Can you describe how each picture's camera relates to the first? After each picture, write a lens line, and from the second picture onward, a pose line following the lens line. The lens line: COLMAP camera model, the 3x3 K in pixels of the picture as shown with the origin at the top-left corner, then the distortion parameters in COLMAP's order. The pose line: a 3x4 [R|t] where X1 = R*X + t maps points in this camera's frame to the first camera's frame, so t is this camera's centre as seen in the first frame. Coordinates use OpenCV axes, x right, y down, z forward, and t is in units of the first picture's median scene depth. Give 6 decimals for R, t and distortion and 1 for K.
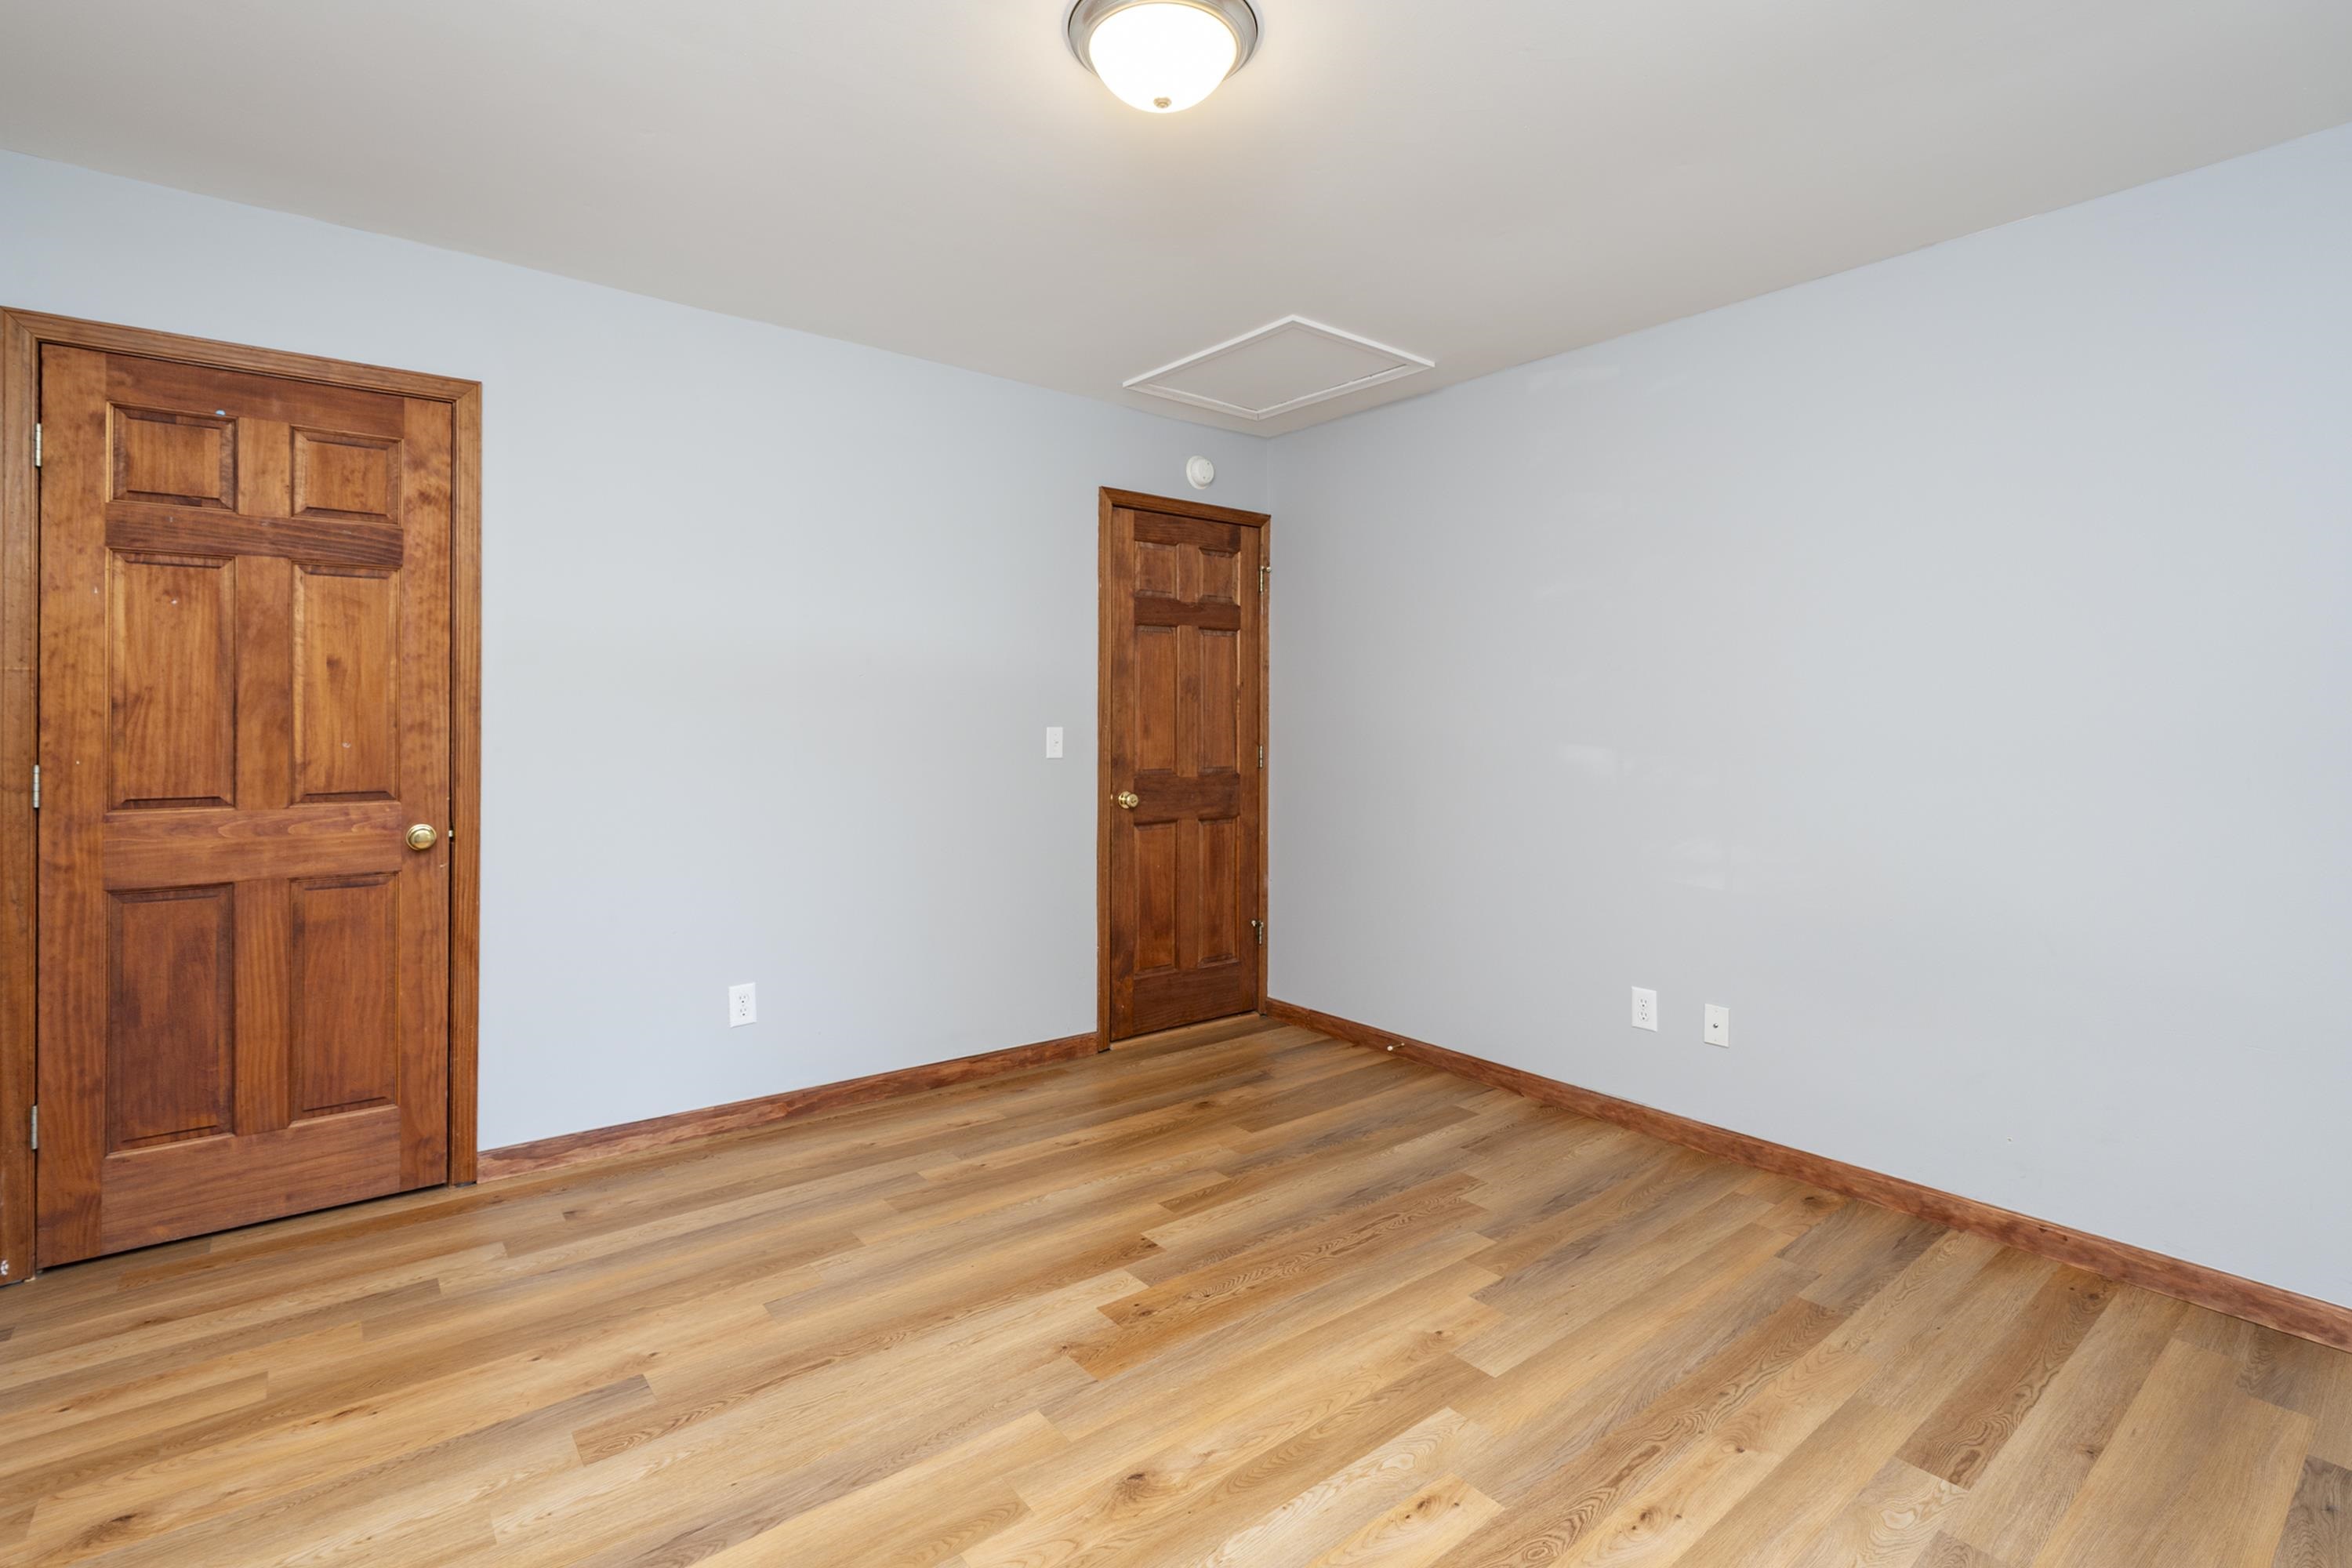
lens RADIAL K [[1071.1, 0, 1143.3], [0, 1071.1, 744.3], [0, 0, 1]] dist [-0.010837, 0.000762]
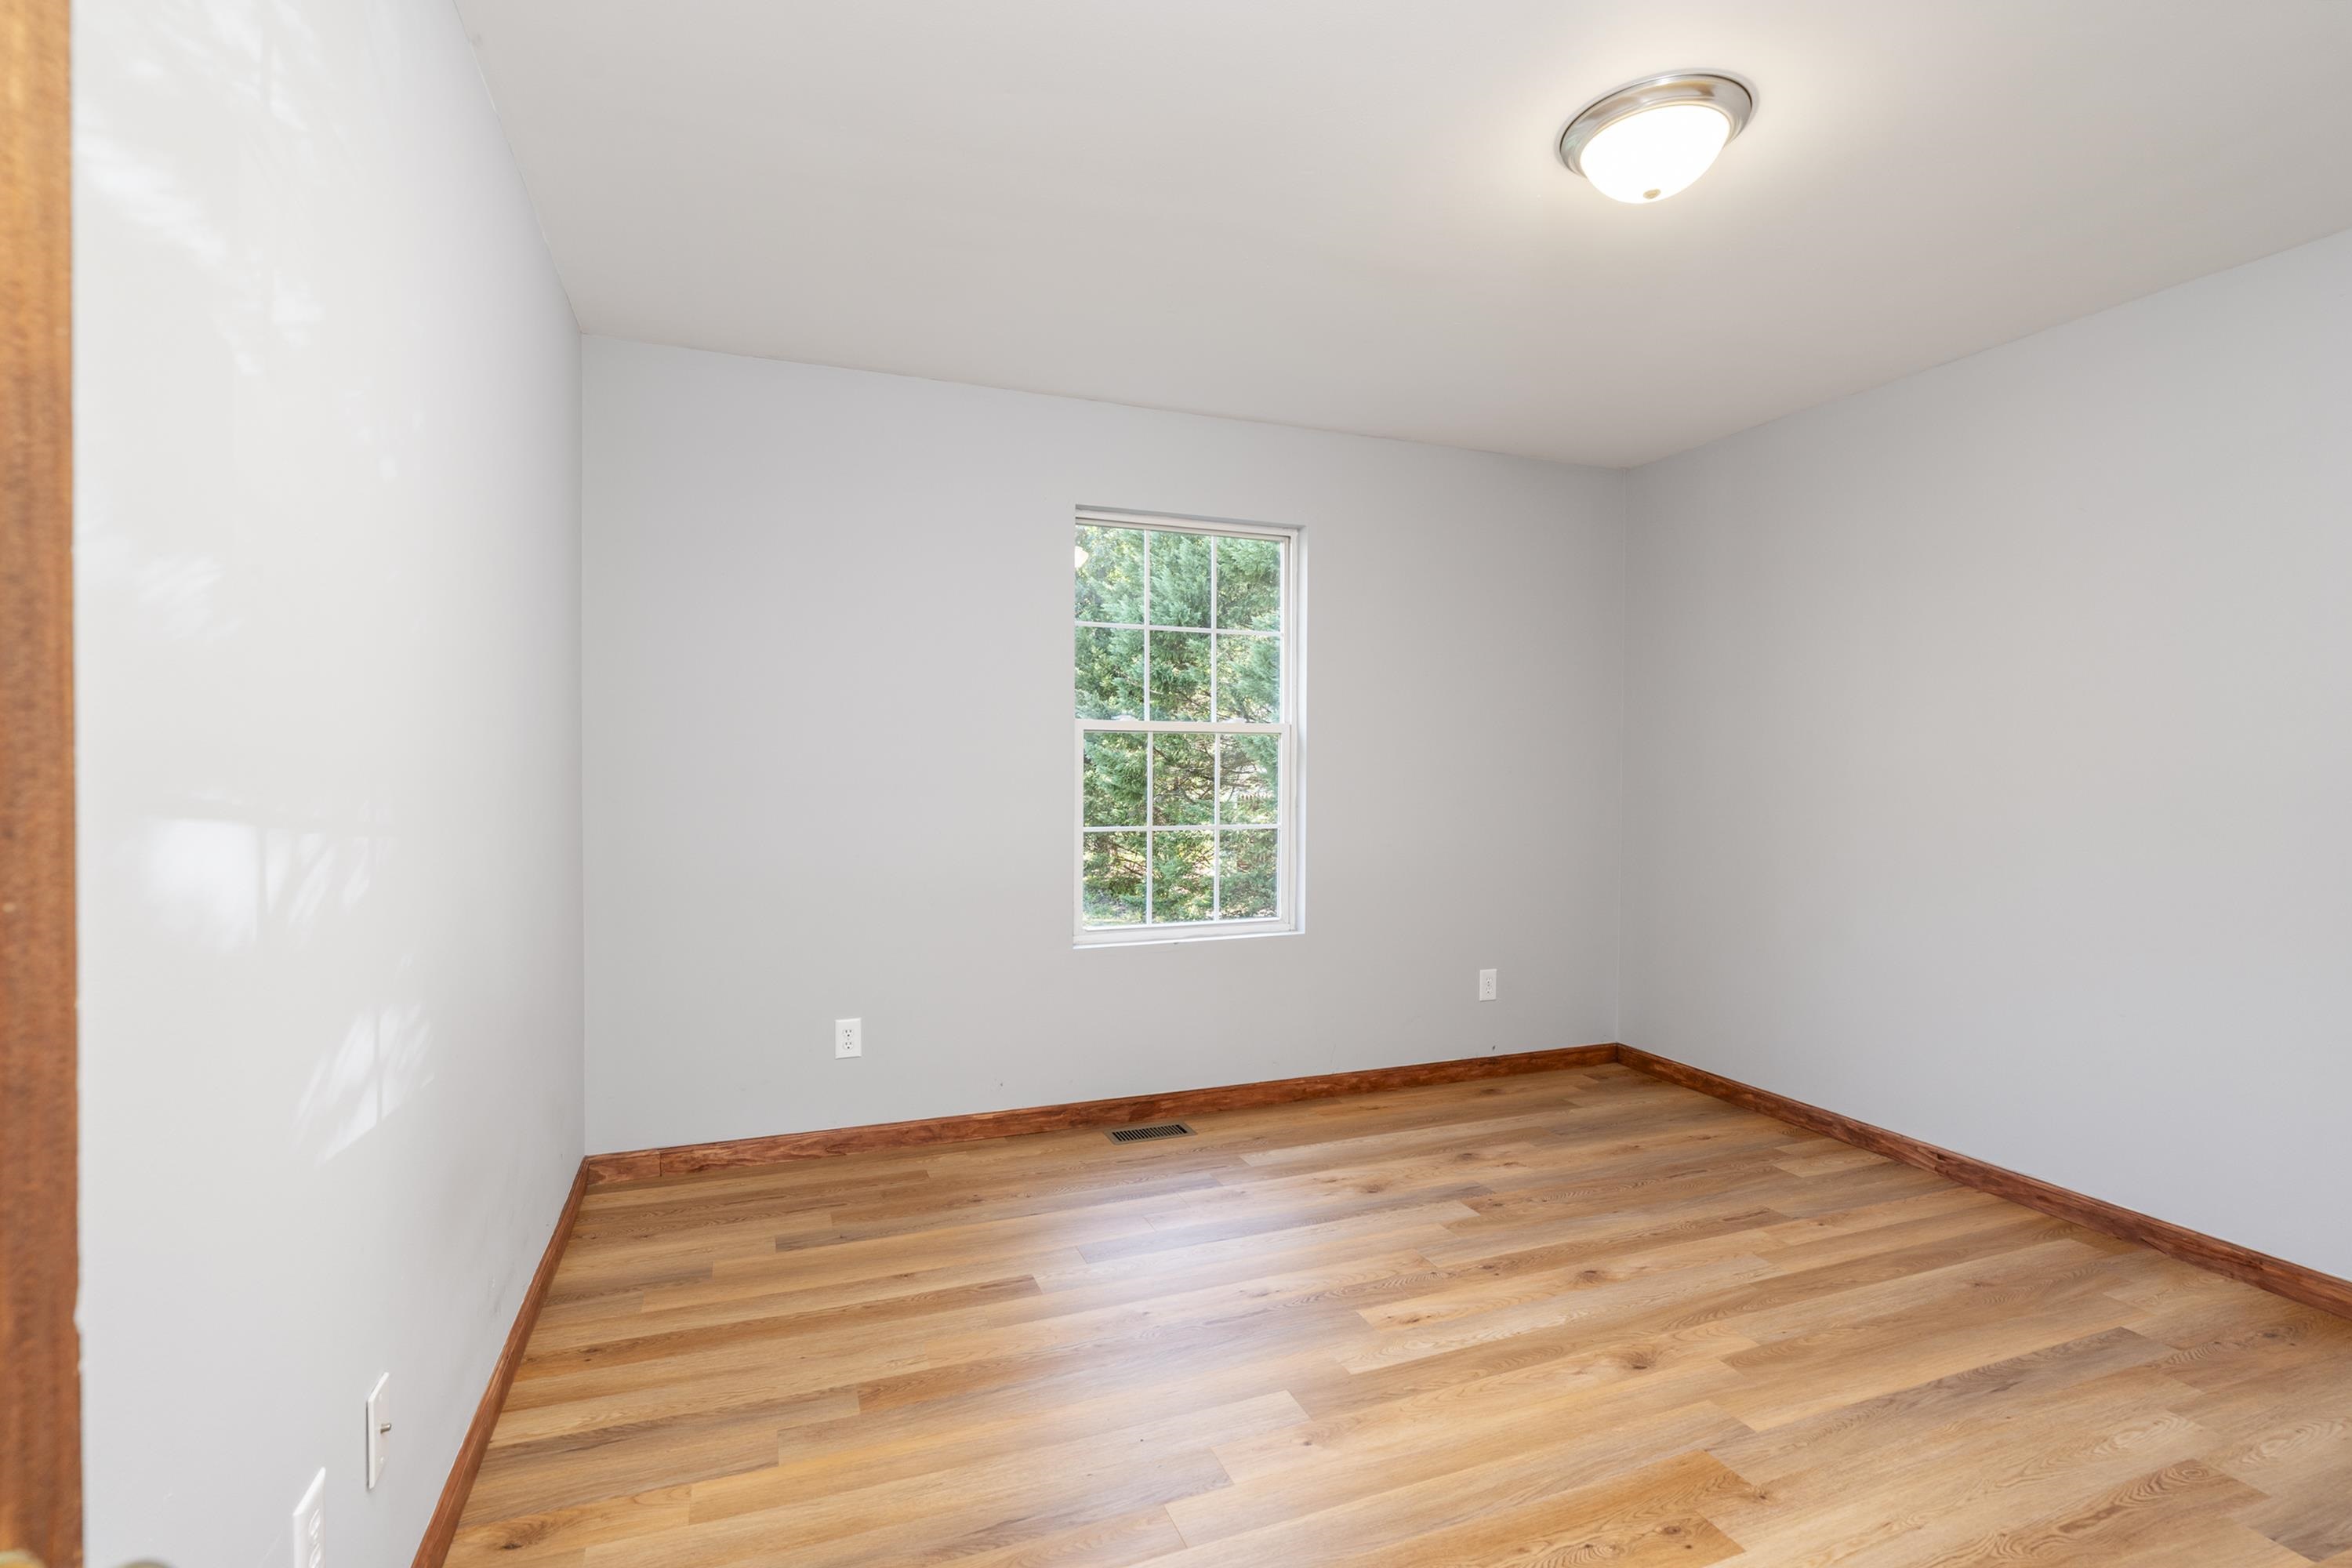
lens RADIAL K [[1071.1, 0, 1143.3], [0, 1071.1, 744.3], [0, 0, 1]] dist [-0.010837, 0.000762]
pose [[-0.954007, -0.005924, 0.299724, 0.163218], [-0.006586, 0.999978, -0.001200, -0.038004], [-0.299710, -0.003119, -0.954025, 2.154412]]
